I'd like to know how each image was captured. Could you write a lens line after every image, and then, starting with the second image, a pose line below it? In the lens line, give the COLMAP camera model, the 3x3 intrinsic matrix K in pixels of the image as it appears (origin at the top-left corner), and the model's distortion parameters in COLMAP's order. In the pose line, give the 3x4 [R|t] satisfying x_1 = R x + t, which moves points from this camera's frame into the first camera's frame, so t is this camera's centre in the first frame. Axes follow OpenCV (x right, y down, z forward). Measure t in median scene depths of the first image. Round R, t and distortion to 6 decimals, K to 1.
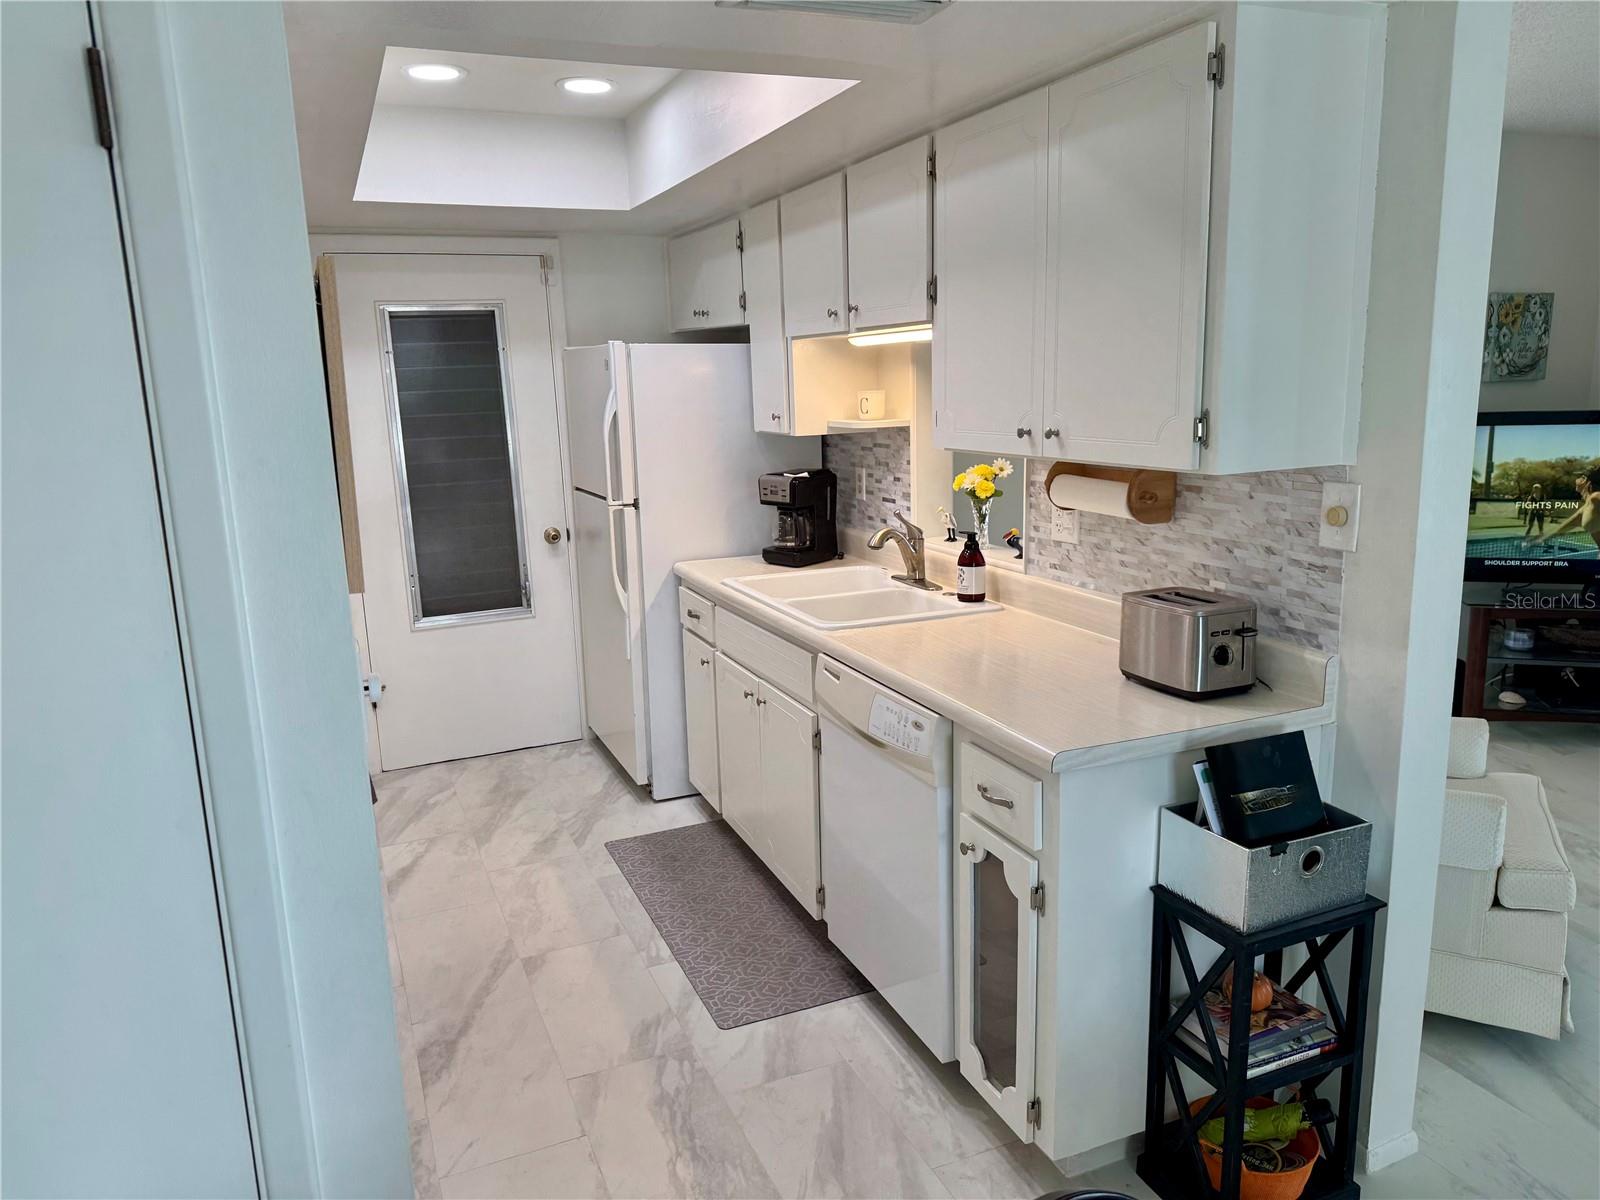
lens RADIAL K [[1116.2, 0, 800.0], [0, 1116.2, 600.0], [0, 0, 1]] dist [0.154165, -0.247605]
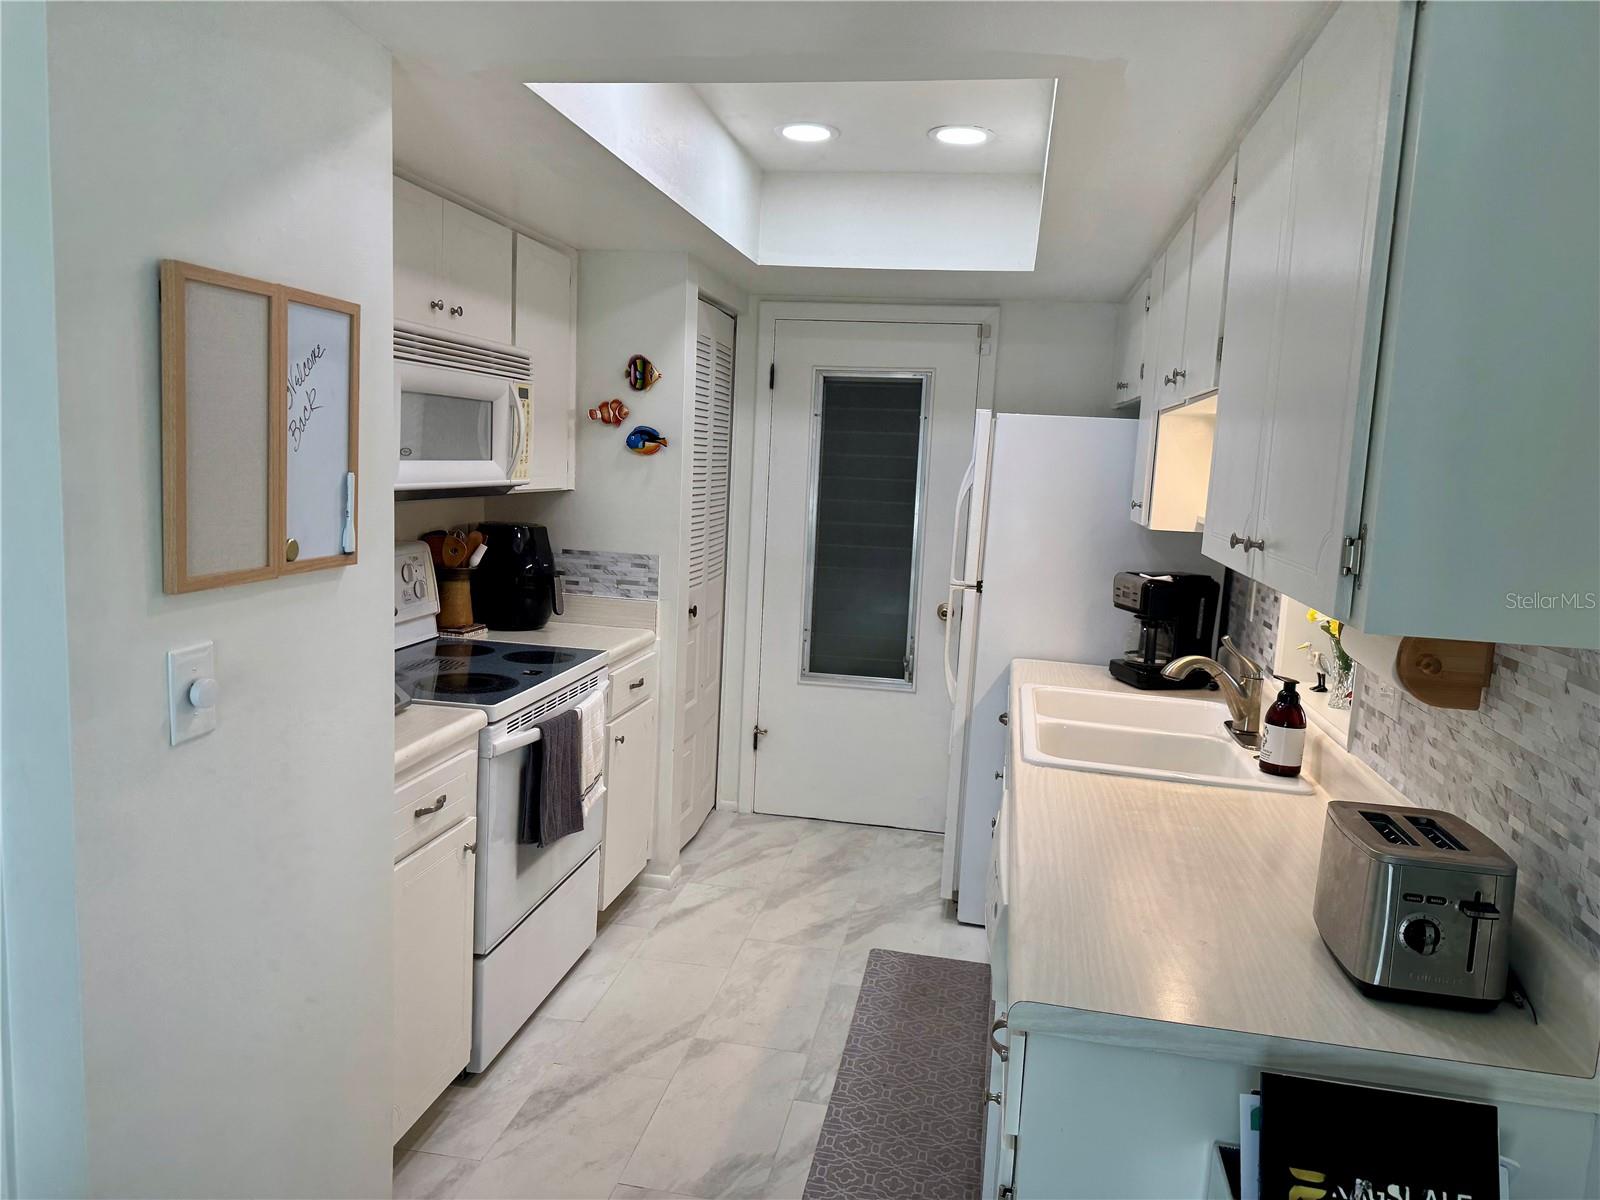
lens RADIAL K [[1116.2, 0, 800.0], [0, 1116.2, 600.0], [0, 0, 1]] dist [0.154165, -0.247605]
pose [[0.829790, 0.143069, -0.539426, 0.229761], [-0.182822, 0.982932, -0.020534, -0.031148], [0.527281, 0.115658, 0.841783, 0.169470]]
